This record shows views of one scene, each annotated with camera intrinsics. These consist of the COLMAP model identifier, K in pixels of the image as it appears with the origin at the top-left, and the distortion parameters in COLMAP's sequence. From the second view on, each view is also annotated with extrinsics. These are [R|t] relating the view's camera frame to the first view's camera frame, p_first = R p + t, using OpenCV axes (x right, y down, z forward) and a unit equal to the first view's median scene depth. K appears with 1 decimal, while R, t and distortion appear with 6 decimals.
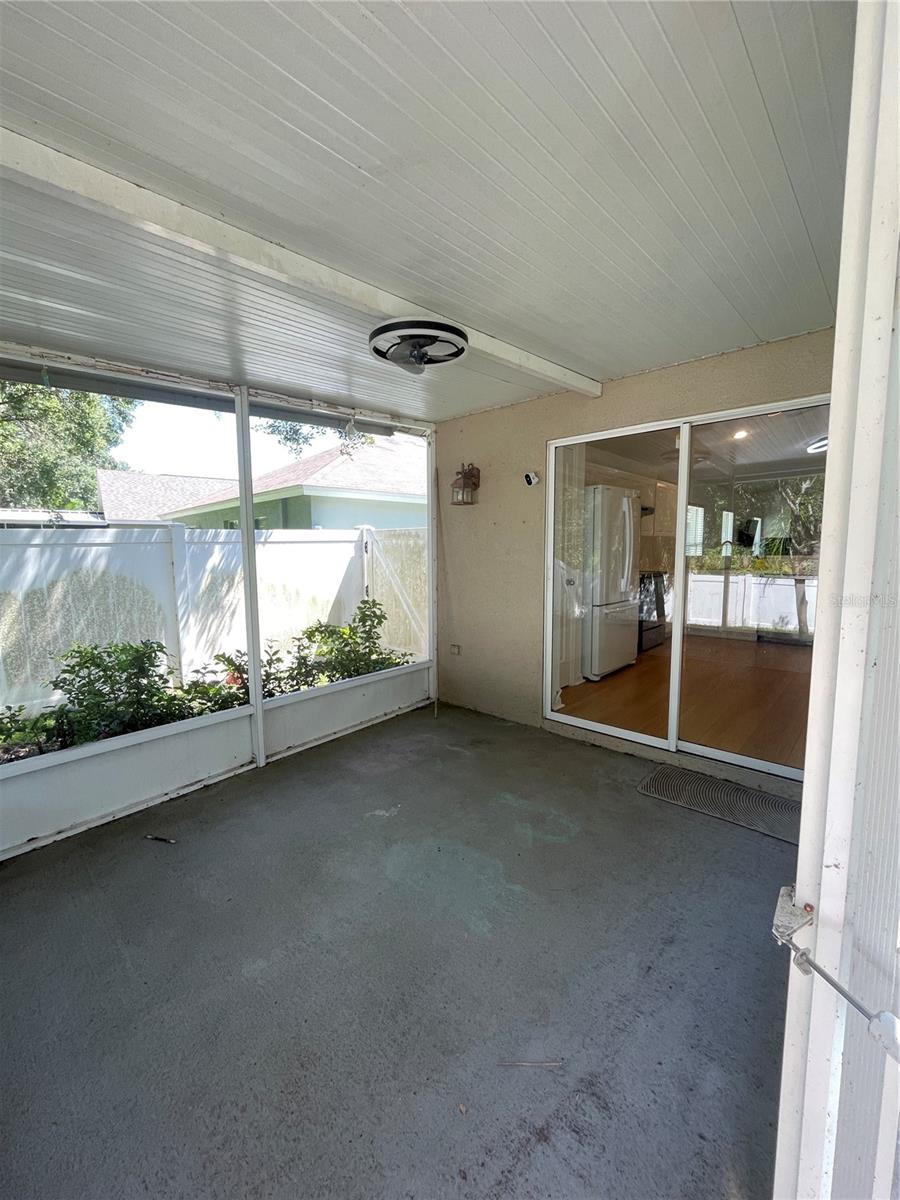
lens RADIAL K [[486.4, 0, 448.2], [0, 486.4, 599.2], [0, 0, 1]] dist [-0.002989, -0.000622]
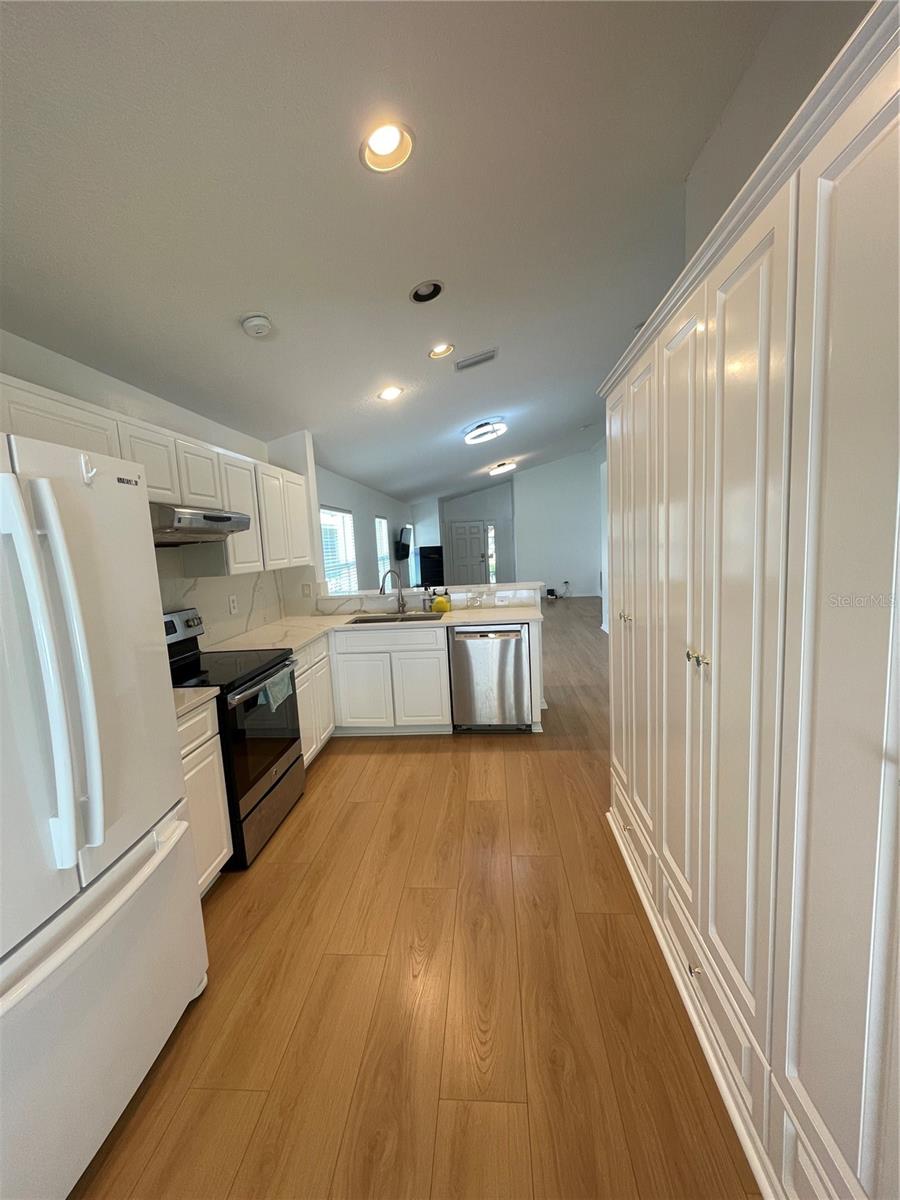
lens RADIAL K [[486.4, 0, 448.2], [0, 486.4, 599.2], [0, 0, 1]] dist [-0.002989, -0.000622]
pose [[0.791943, -0.098609, 0.602580, 0.164939], [0.102828, 0.994317, 0.027574, -0.058229], [-0.601875, 0.040125, 0.797582, 0.294393]]
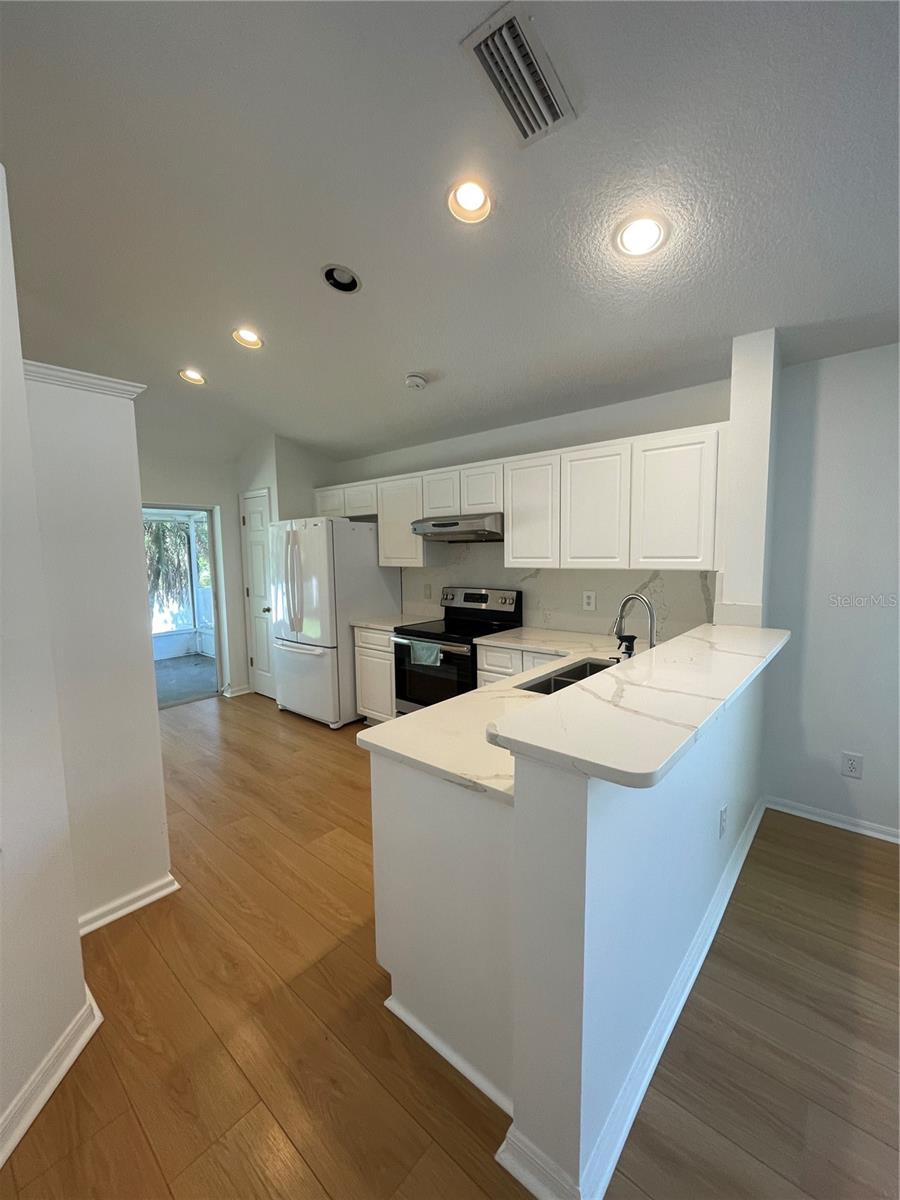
lens RADIAL K [[486.4, 0, 448.2], [0, 486.4, 599.2], [0, 0, 1]] dist [-0.002989, -0.000622]
pose [[0.023858, 0.113027, -0.993305, 0.552286], [-0.083629, 0.990331, 0.110680, -0.088288], [0.996211, 0.080429, 0.033080, 0.539319]]
